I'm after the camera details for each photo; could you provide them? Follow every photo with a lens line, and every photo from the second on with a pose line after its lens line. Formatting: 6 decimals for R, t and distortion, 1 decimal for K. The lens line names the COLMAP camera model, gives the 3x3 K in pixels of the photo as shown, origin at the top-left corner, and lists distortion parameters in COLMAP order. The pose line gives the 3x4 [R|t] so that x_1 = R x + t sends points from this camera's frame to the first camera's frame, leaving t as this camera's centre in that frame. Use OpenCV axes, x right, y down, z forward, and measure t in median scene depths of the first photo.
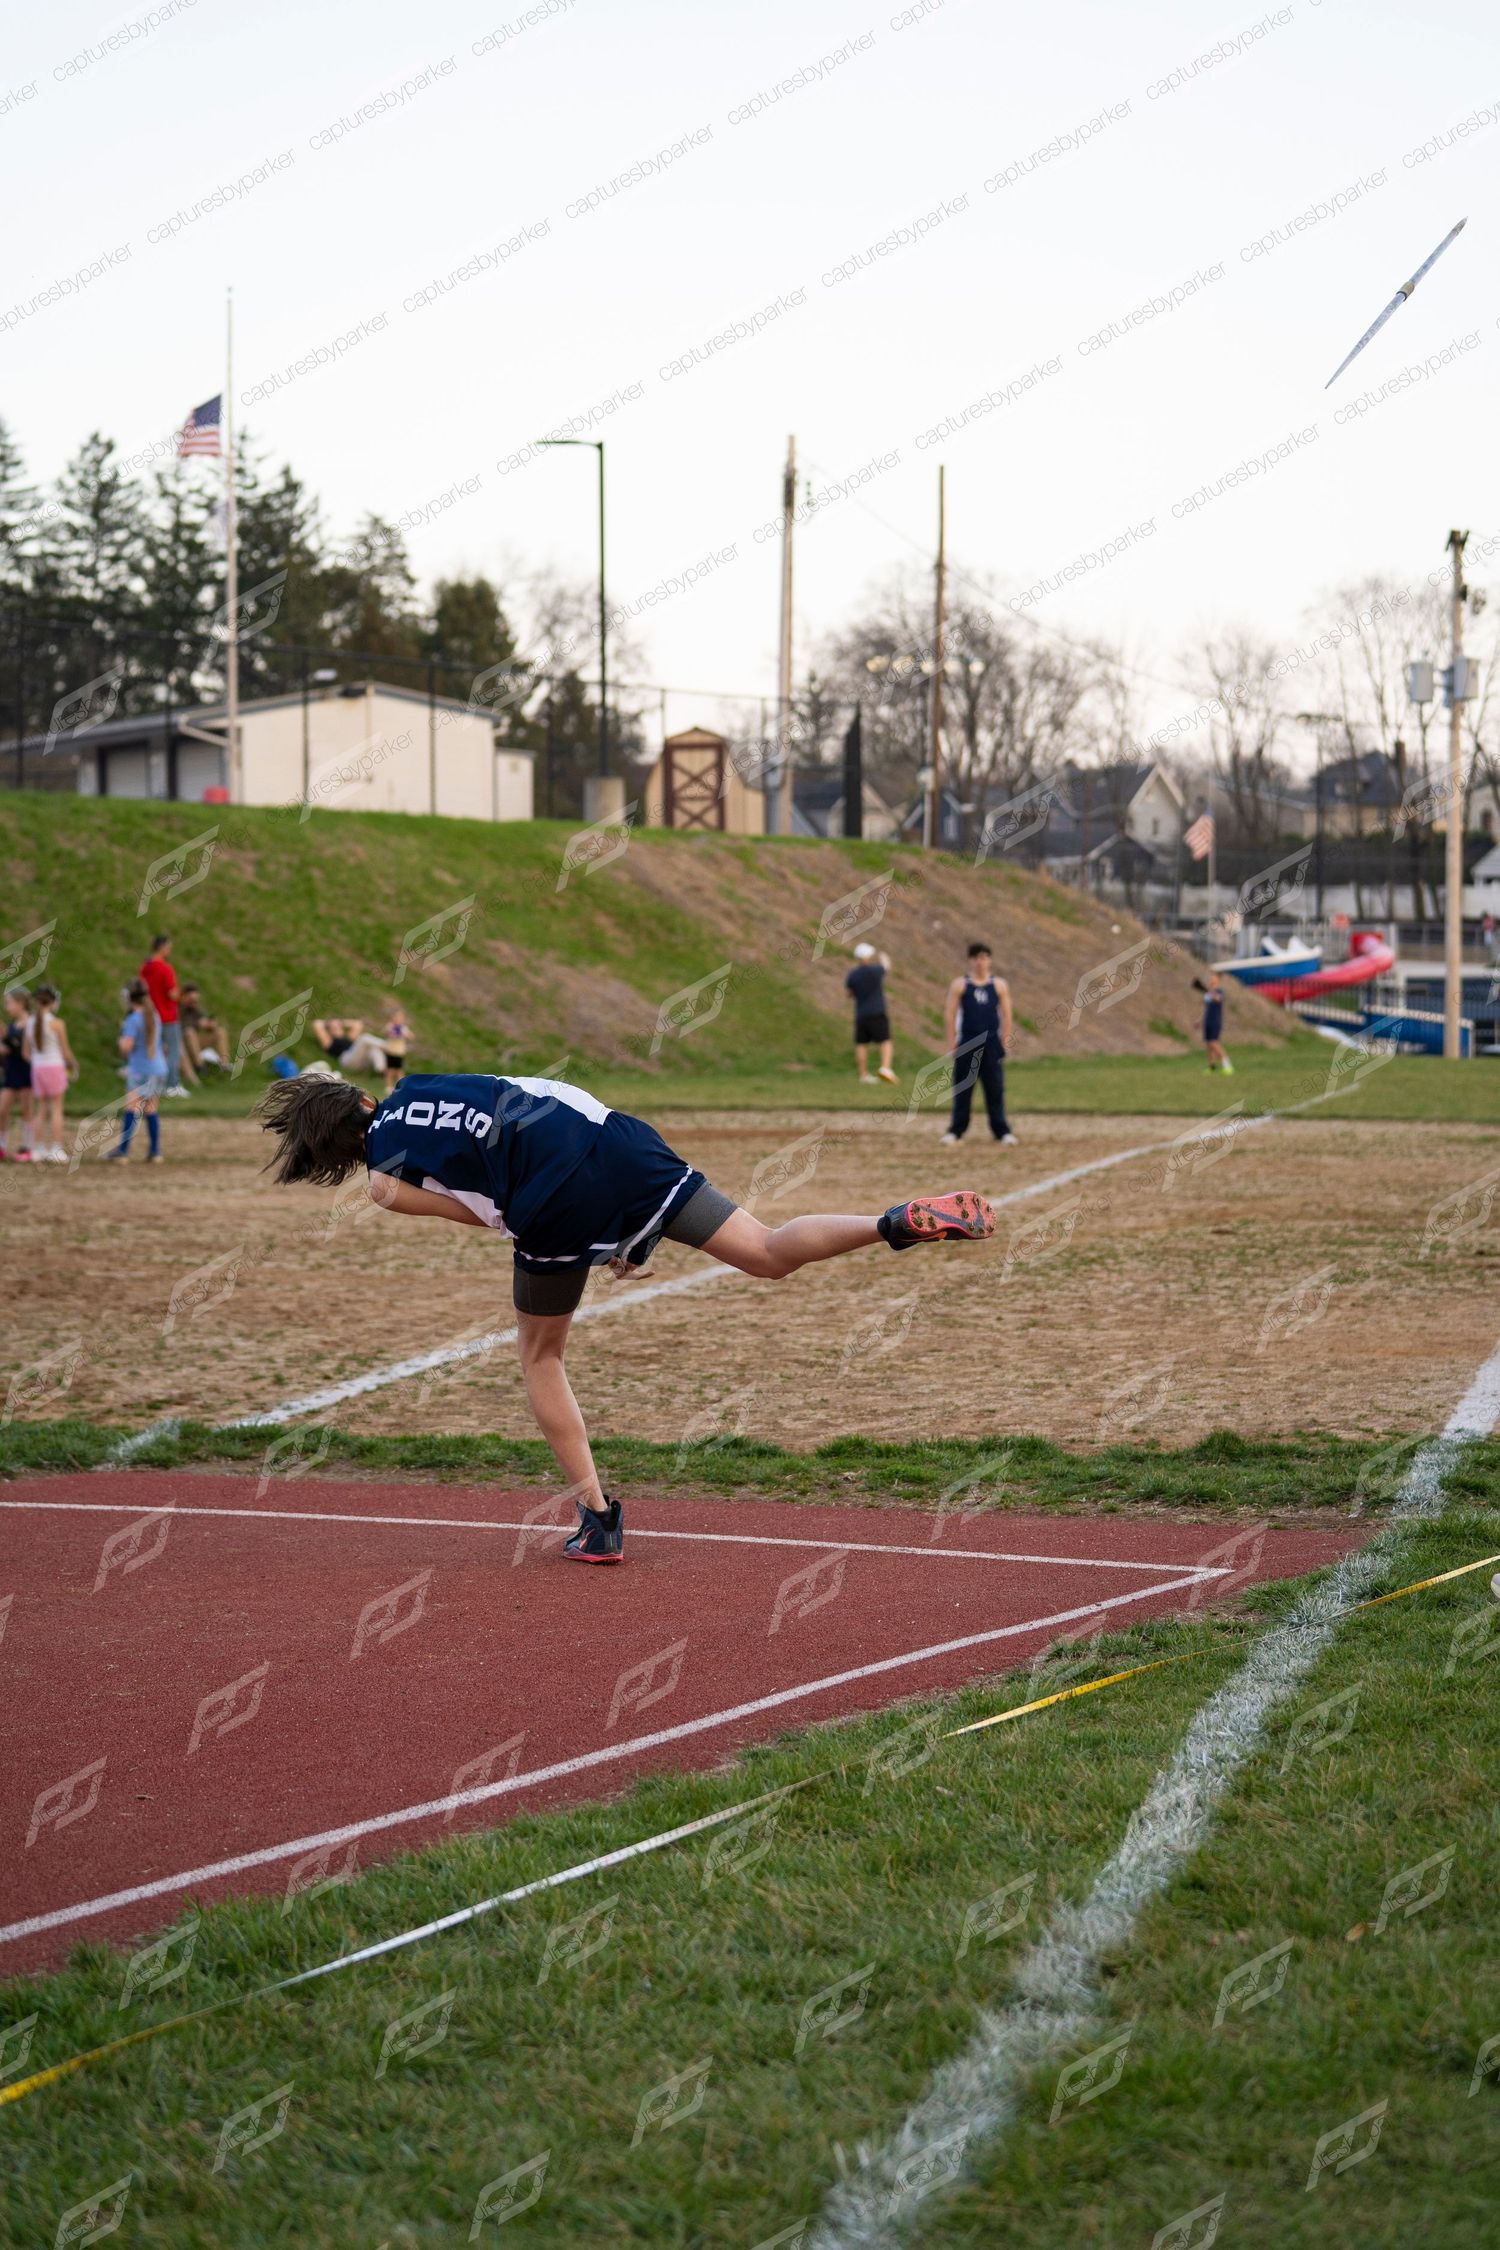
lens RADIAL K [[4590.8, 0, 749.4], [0, 4590.8, 1117.8], [0, 0, 1]] dist [-0.293089, 0.057924]
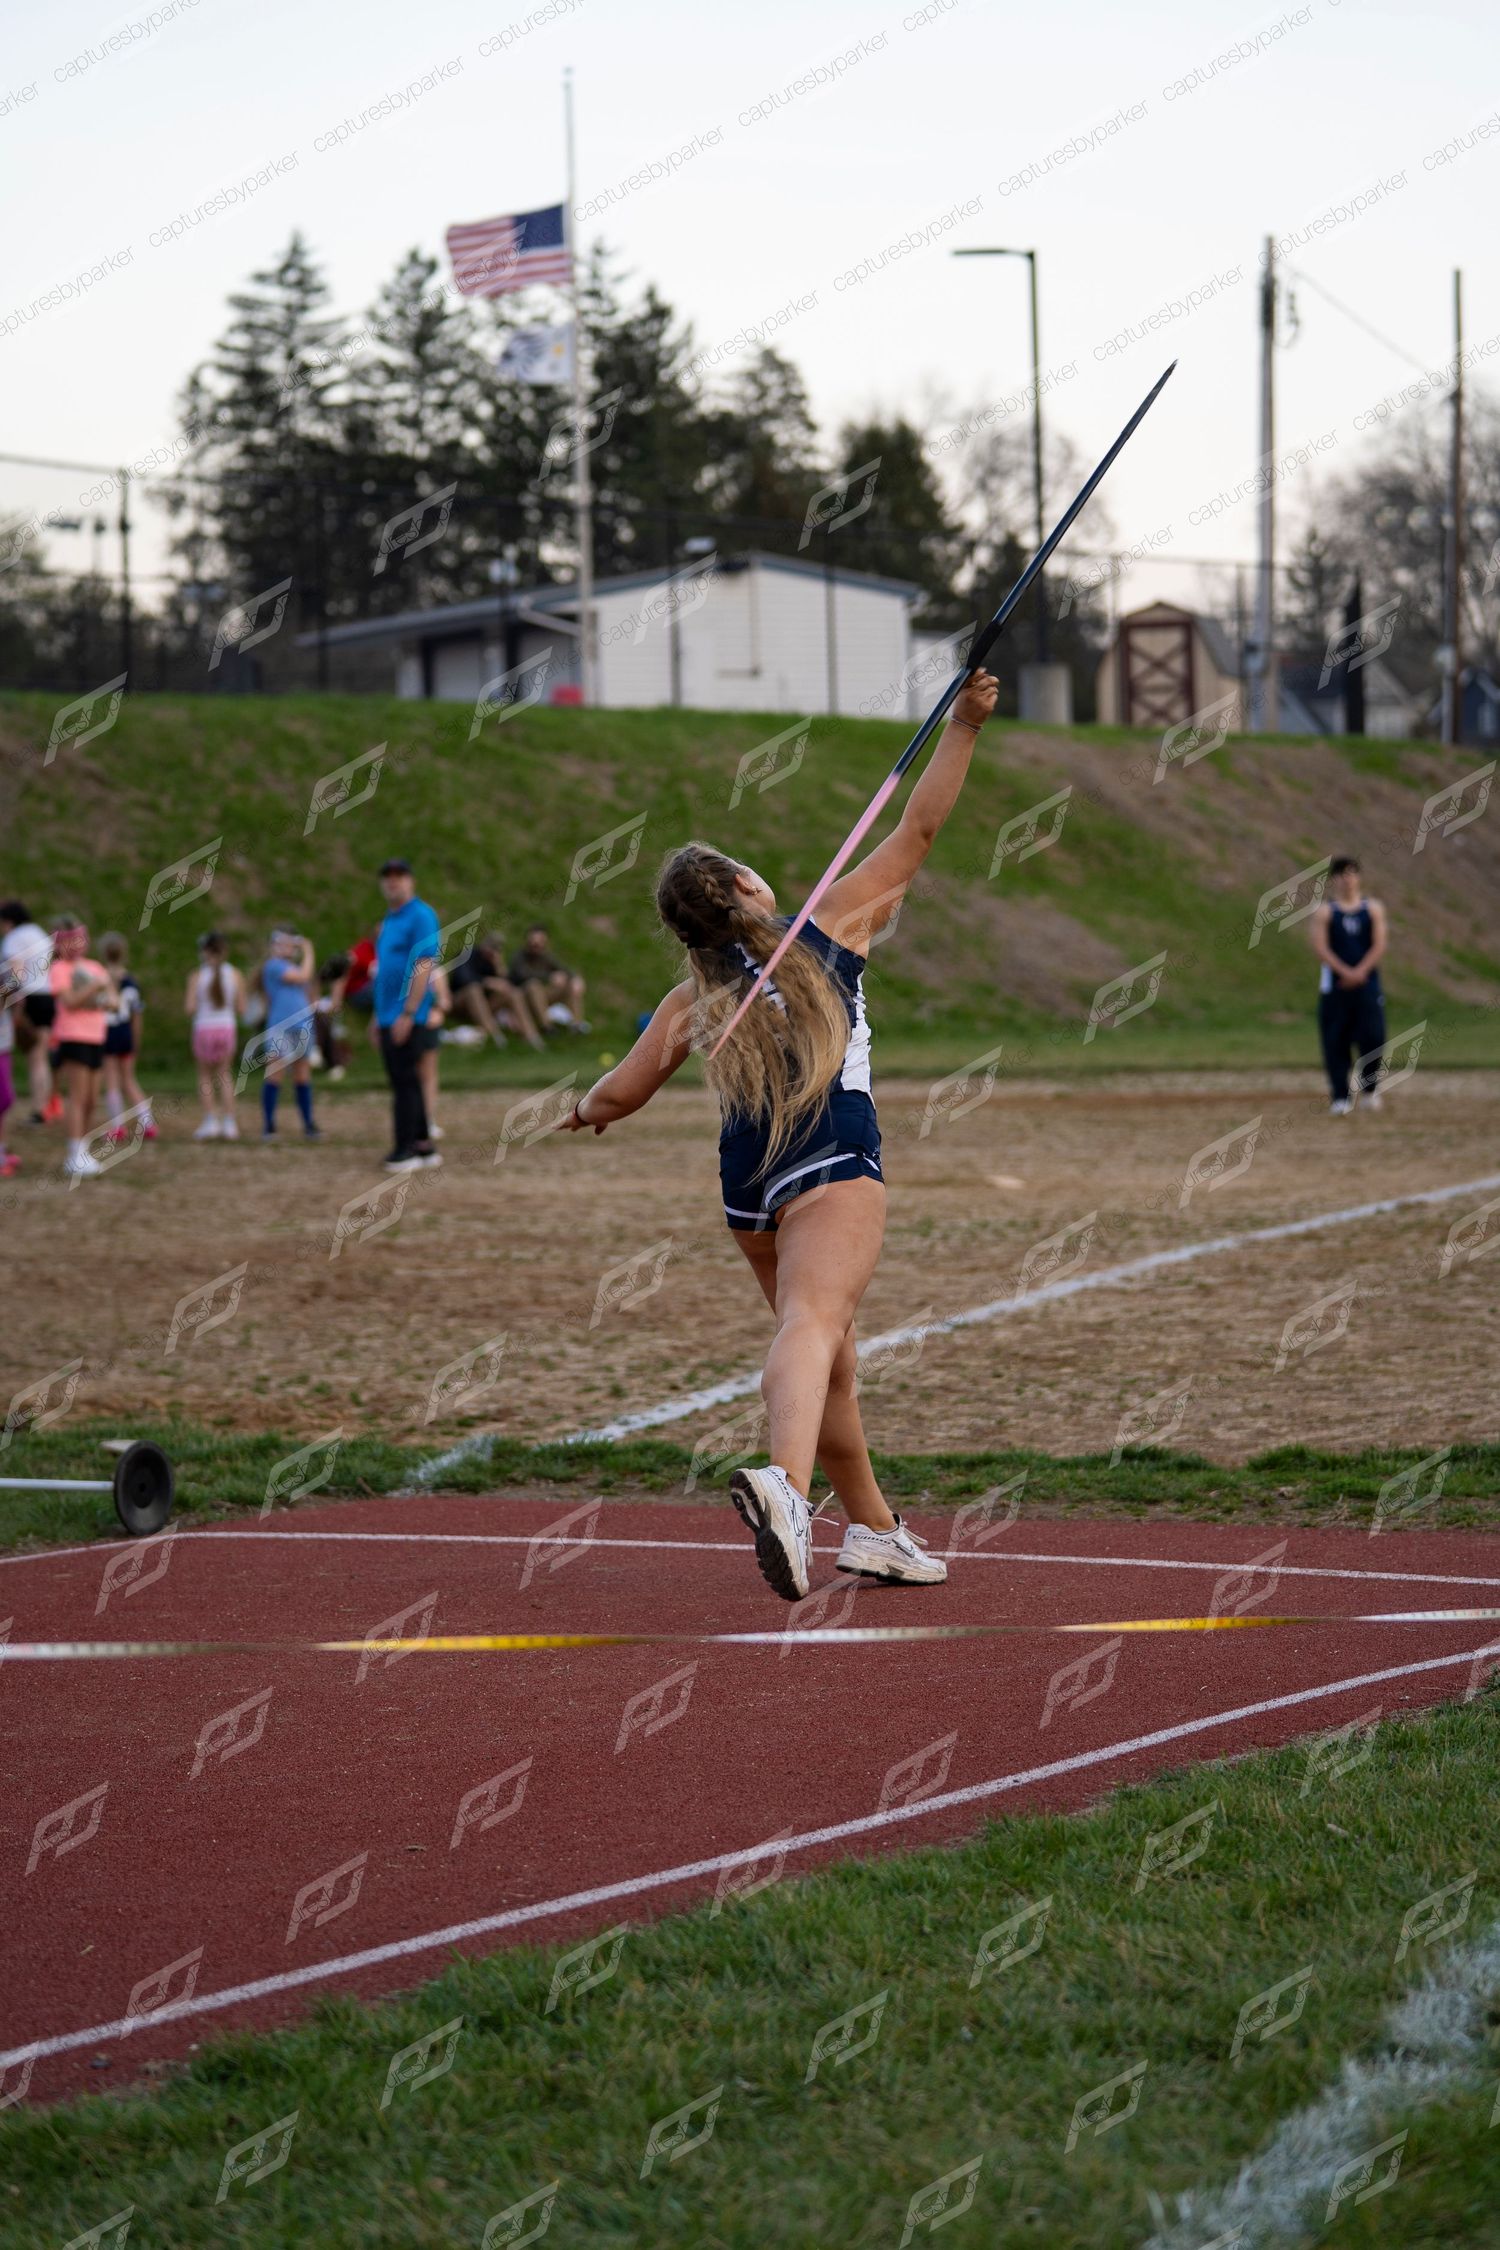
lens RADIAL K [[5690.8, 0, 753.9], [0, 5690.8, 1124.5], [0, 0, 1]] dist [-0.179345, -0.188983]
pose [[0.996193, -0.014200, -0.086009, 0.009738], [0.014734, 0.999876, 0.005578, 0.002486], [0.085920, -0.006824, 0.996279, -0.026923]]
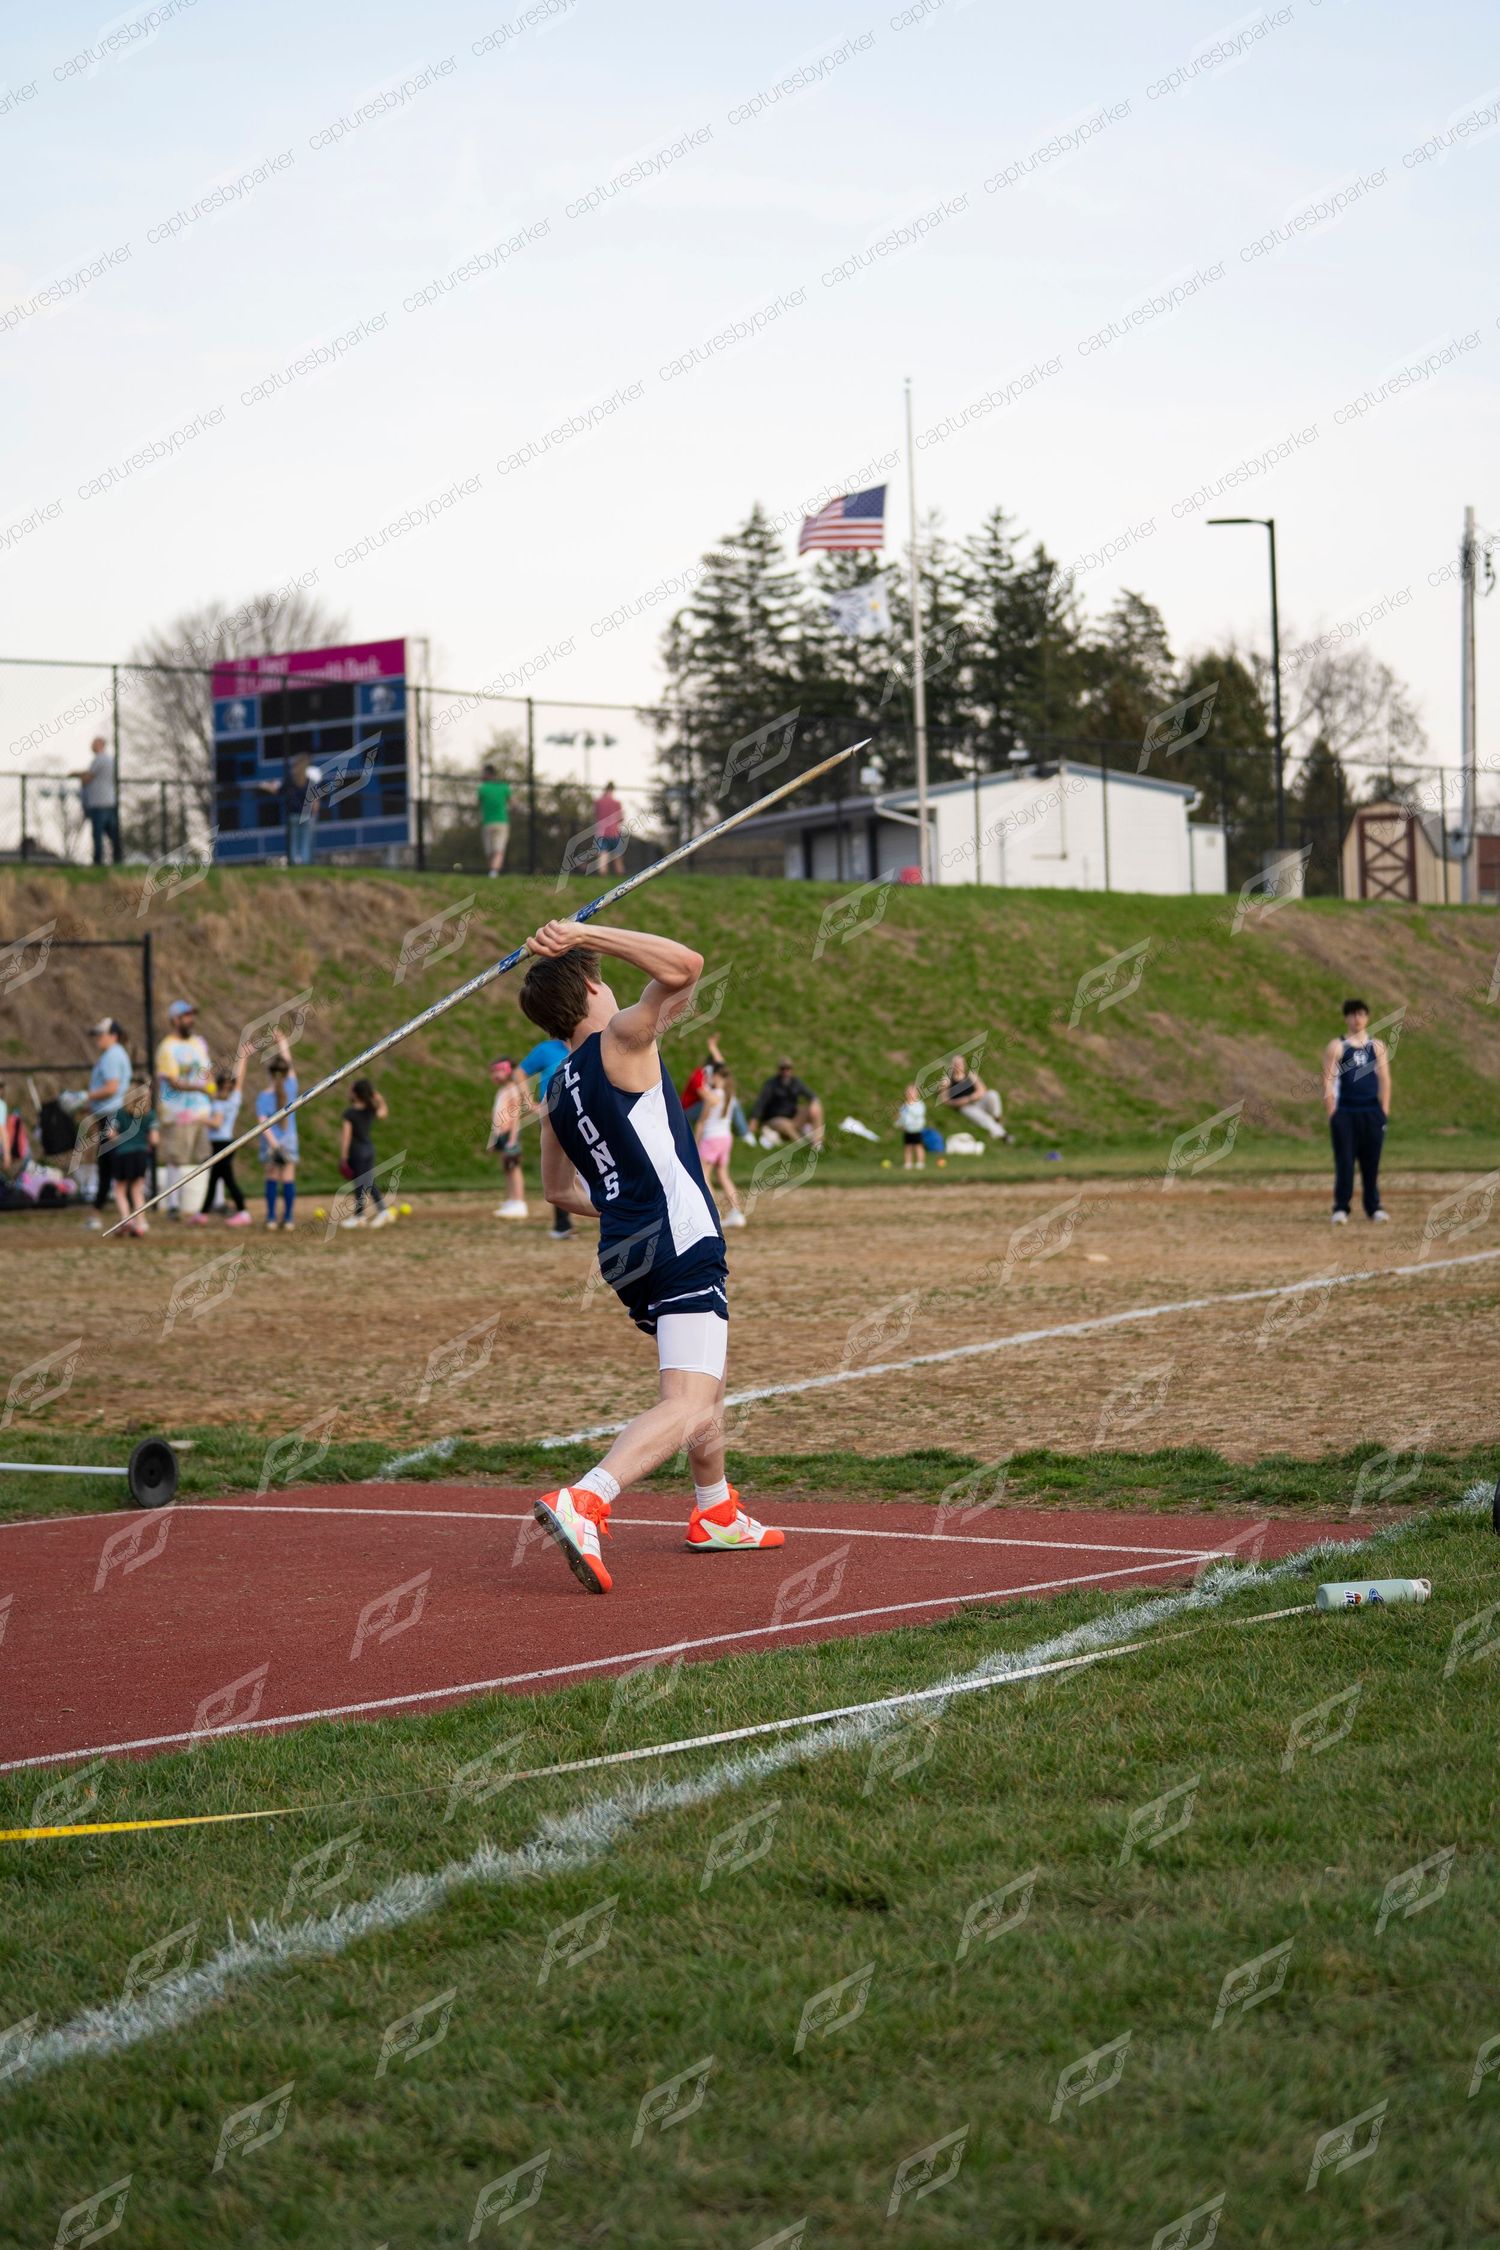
lens RADIAL K [[4577.8, 0, 757.2], [0, 4577.8, 1126.8], [0, 0, 1]] dist [-0.218870, -0.091487]
pose [[0.985306, -0.015660, -0.170081, 0.096540], [0.013186, 0.999790, -0.015661, 0.005540], [0.170291, 0.013188, 0.985306, -0.063435]]
